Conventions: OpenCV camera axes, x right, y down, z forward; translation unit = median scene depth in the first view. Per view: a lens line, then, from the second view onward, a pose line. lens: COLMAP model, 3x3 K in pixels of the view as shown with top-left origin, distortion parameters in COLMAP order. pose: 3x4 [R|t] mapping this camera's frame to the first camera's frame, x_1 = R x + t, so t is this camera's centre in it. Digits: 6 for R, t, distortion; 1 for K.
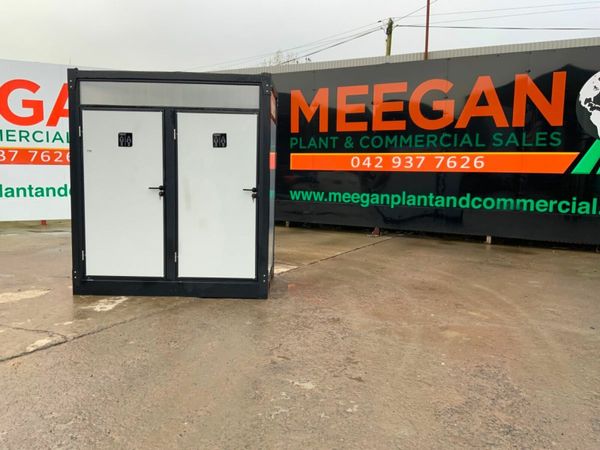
lens RADIAL K [[498.1, 0, 300.0], [0, 498.1, 225.0], [0, 0, 1]] dist [0.067131, -0.130118]
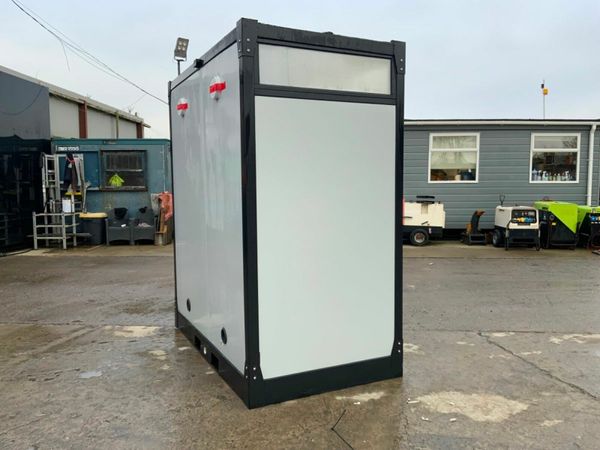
lens RADIAL K [[498.1, 0, 300.0], [0, 498.1, 225.0], [0, 0, 1]] dist [0.067131, -0.130118]
pose [[-0.456333, -0.092331, 0.885006, -0.524521], [0.094840, 0.983889, 0.151550, -0.095787], [-0.884740, 0.153091, -0.440225, 0.753144]]
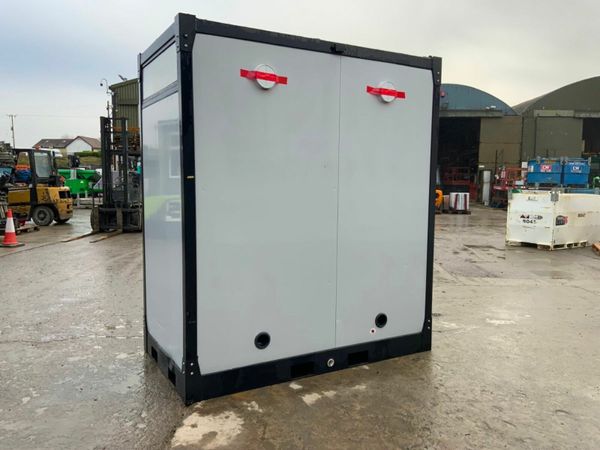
lens RADIAL K [[498.1, 0, 300.0], [0, 498.1, 225.0], [0, 0, 1]] dist [0.067131, -0.130118]
pose [[-0.863134, 0.021125, -0.504533, 0.060681], [-0.082141, 0.979945, 0.181553, -0.107328], [0.498249, 0.198147, -0.844088, 0.939052]]
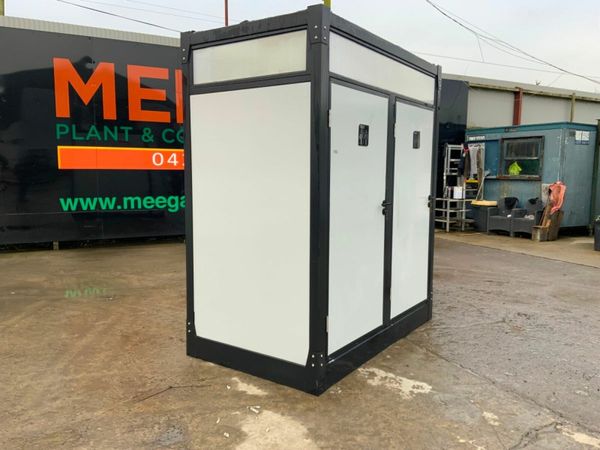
lens RADIAL K [[498.1, 0, 300.0], [0, 498.1, 225.0], [0, 0, 1]] dist [0.067131, -0.130118]
pose [[0.553789, -0.104930, 0.826019, -0.500734], [0.092764, 0.993627, 0.064030, -0.052921], [-0.827474, 0.041166, 0.559993, 0.371329]]
